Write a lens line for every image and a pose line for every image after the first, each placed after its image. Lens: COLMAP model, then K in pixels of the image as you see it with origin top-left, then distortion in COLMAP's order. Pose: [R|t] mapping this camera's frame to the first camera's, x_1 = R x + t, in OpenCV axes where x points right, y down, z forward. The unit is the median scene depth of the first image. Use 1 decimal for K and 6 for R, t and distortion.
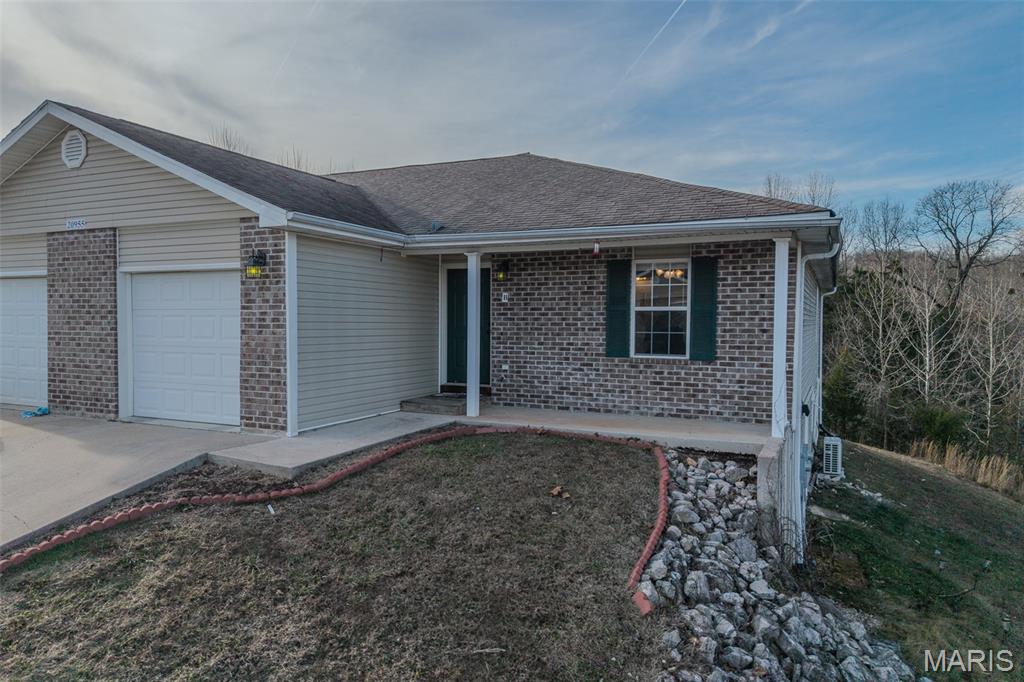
lens RADIAL K [[680.0, 0, 512.0], [0, 680.0, 341.0], [0, 0, 1]] dist [0.080540, -0.128637]
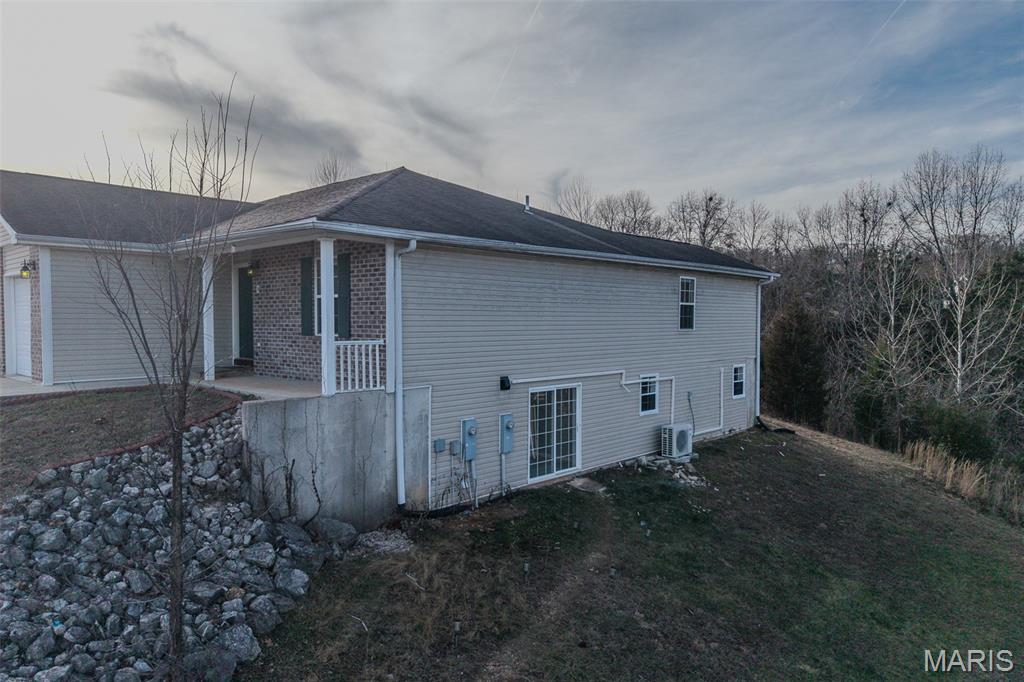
lens RADIAL K [[682.9, 0, 513.9], [0, 682.9, 346.7], [0, 0, 1]] dist [0.039325, -0.045684]
pose [[0.952759, 0.008221, -0.303615, 0.932103], [-0.005341, 0.999933, 0.010316, 0.030134], [0.303680, -0.008207, 0.952739, -0.084355]]
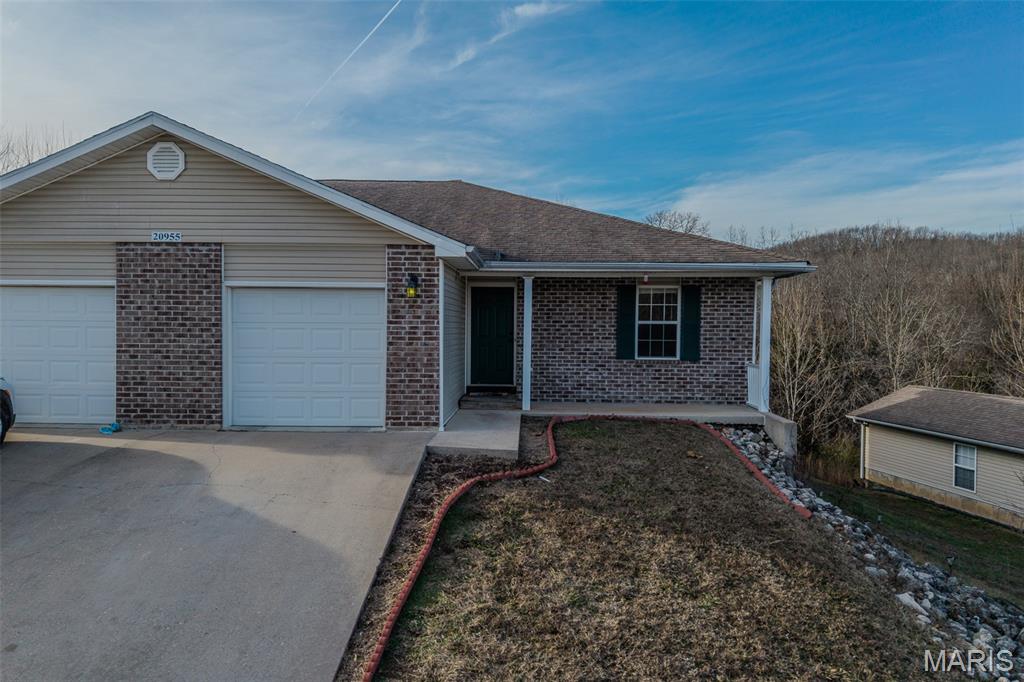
lens RADIAL K [[680.0, 0, 512.0], [0, 680.0, 341.0], [0, 0, 1]] dist [0.080540, -0.128637]
pose [[0.918766, -0.008534, 0.394709, -0.581281], [0.009401, 0.999956, -0.000264, -0.013568], [-0.394690, 0.003953, 0.918806, -0.116290]]
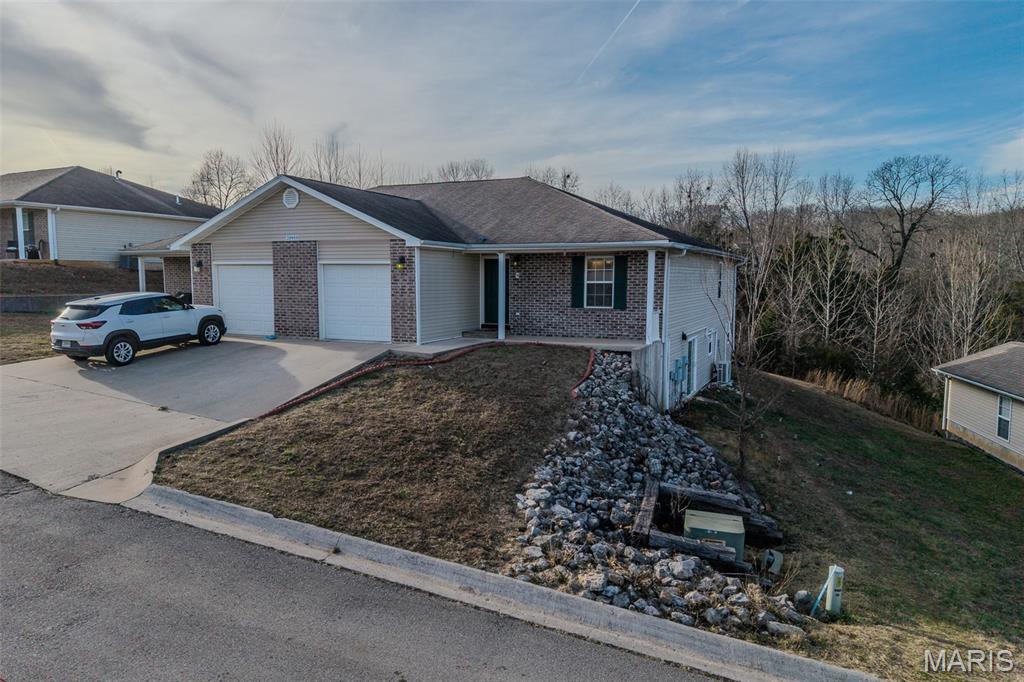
lens RADIAL K [[680.0, 0, 512.0], [0, 680.0, 341.0], [0, 0, 1]] dist [0.080540, -0.128637]
pose [[0.999963, -0.003117, 0.008076, -0.044864], [0.002601, 0.998002, 0.063128, -0.003909], [-0.008256, -0.063104, 0.997973, -0.932606]]
